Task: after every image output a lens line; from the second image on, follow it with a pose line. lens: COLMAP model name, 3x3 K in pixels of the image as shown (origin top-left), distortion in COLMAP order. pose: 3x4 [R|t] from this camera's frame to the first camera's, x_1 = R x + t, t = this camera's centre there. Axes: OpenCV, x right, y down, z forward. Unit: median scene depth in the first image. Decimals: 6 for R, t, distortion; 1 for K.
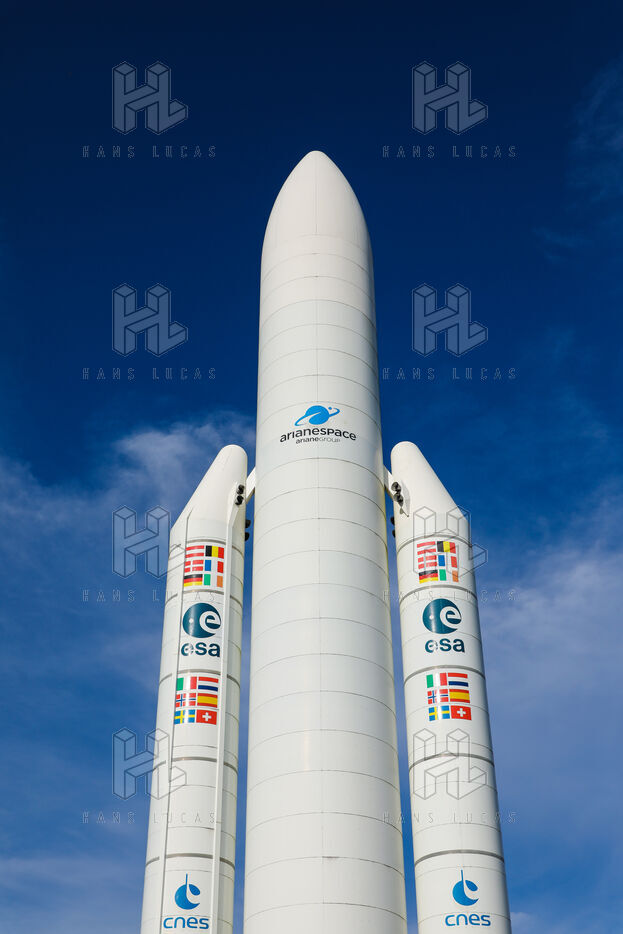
lens RADIAL K [[1204.1, 0, 303.1], [0, 1204.1, 466.2], [0, 0, 1]] dist [0.039612, 0.000000]
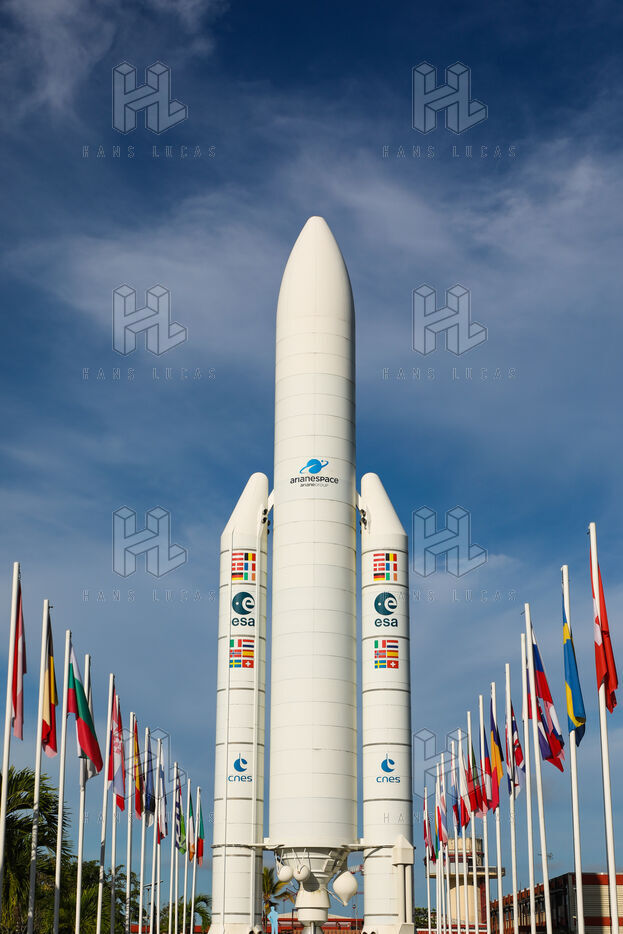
lens RADIAL K [[1555.0, 0, 303.1], [0, 1555.0, 439.8], [0, 0, 1]] dist [0.017286, 0.000000]
pose [[0.999883, 0.012817, 0.008331, -0.021637], [-0.014679, 0.957160, 0.289187, -0.718542], [-0.004268, -0.289276, 0.957236, -1.013603]]
